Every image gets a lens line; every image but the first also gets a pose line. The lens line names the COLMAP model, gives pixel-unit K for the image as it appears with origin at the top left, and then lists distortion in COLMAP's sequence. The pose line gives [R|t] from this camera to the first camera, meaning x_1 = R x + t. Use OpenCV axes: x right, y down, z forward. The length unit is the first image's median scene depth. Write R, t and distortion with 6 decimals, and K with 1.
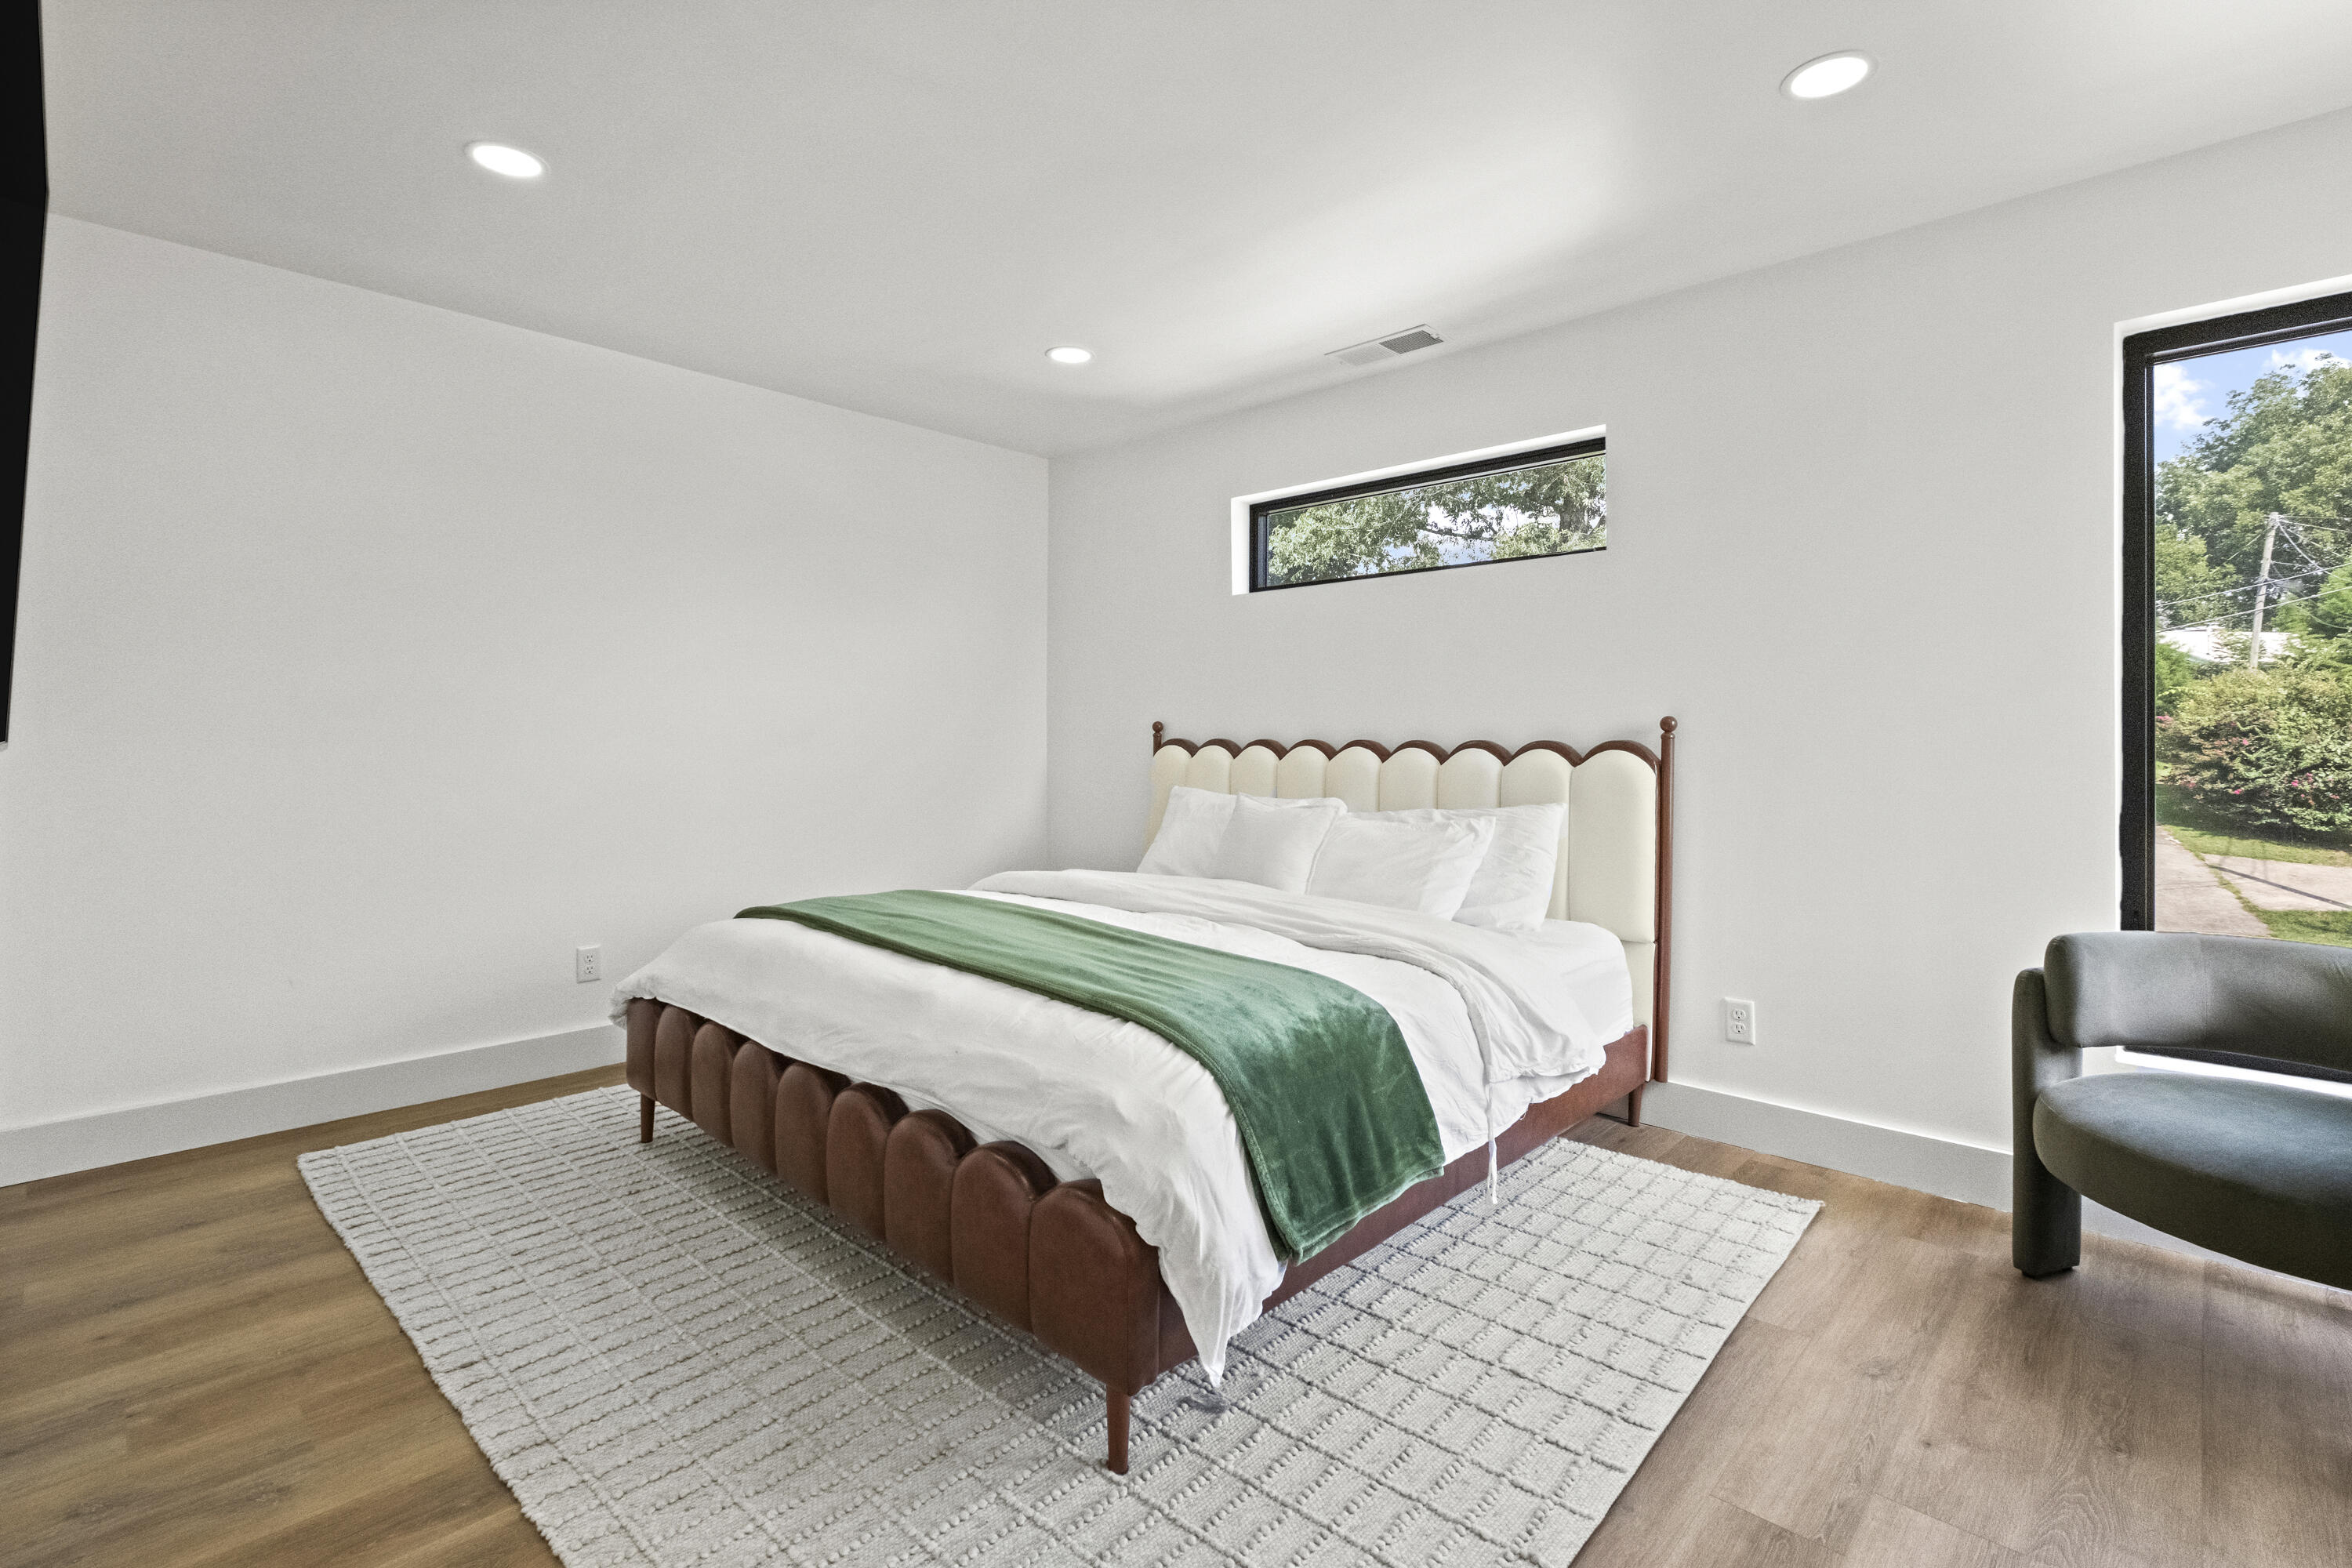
lens RADIAL K [[1075.9, 0, 1178.8], [0, 1075.9, 747.2], [0, 0, 1]] dist [-0.012369, 0.000589]
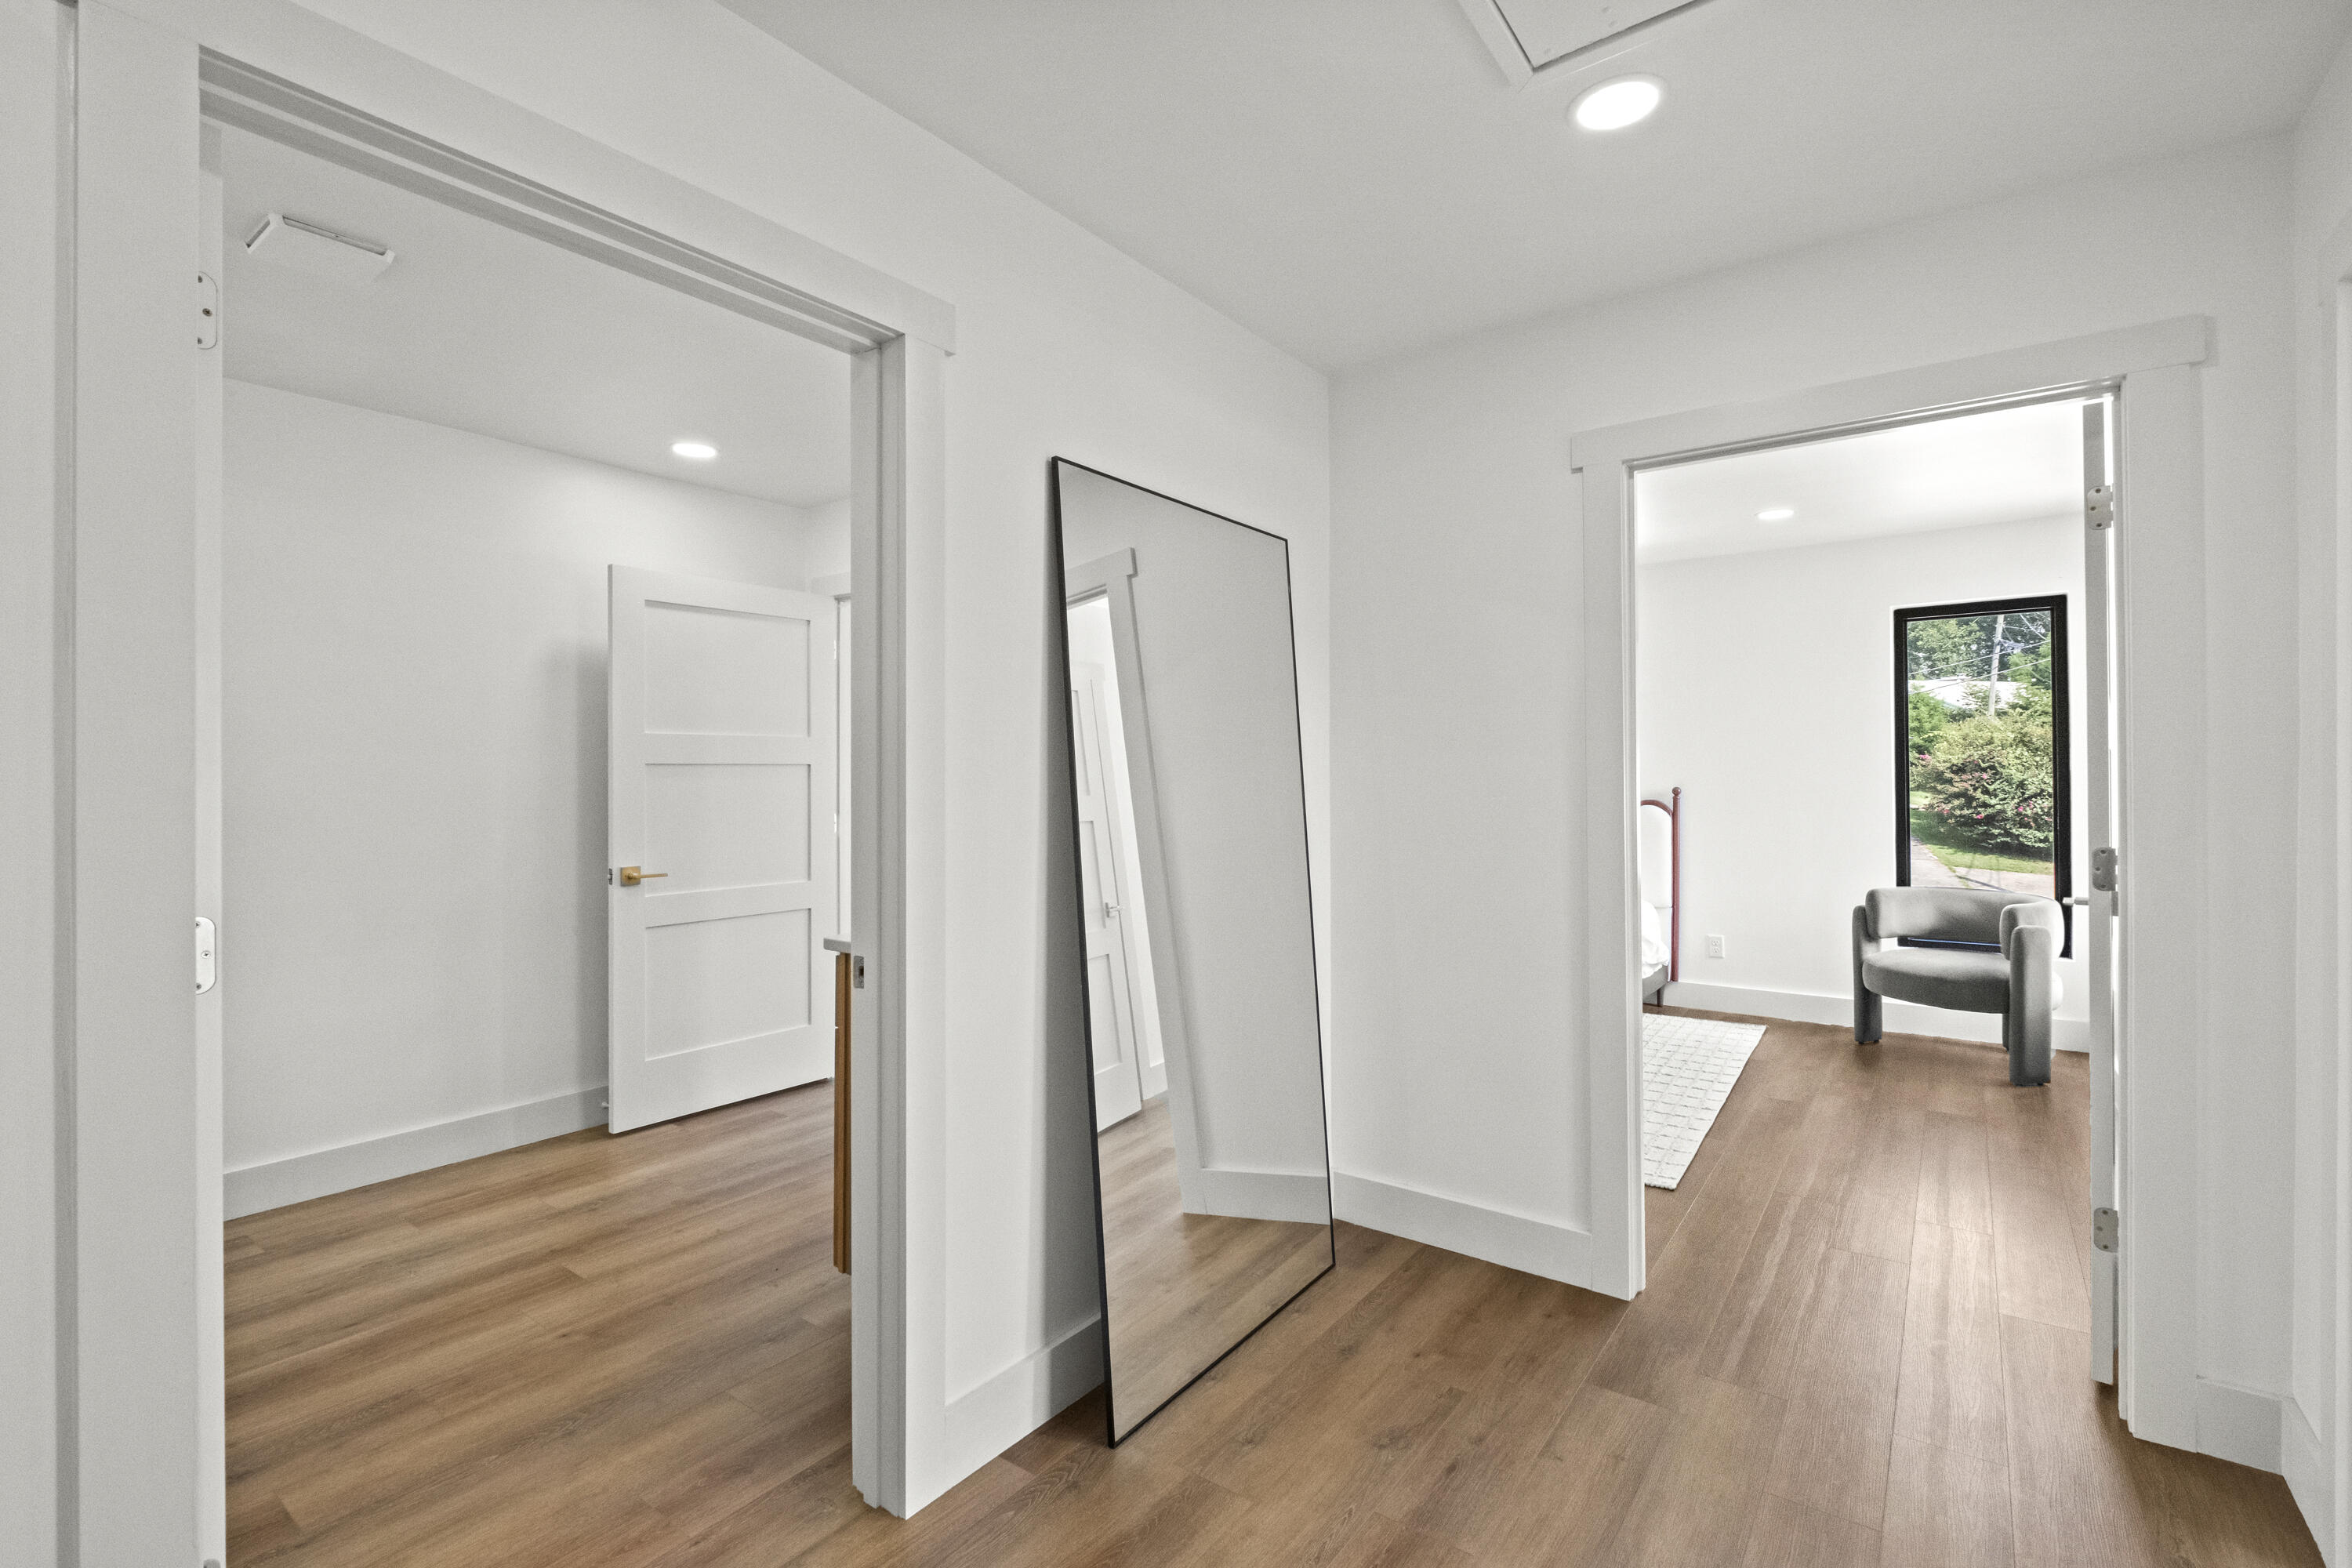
lens RADIAL K [[1075.9, 0, 1173.3], [0, 1075.9, 773.3], [0, 0, 1]] dist [-0.012369, 0.000589]
pose [[0.991248, -0.007890, 0.131777, -0.093768], [0.009049, 0.999925, -0.008200, -0.006423], [-0.131702, 0.009320, 0.991246, -0.105540]]
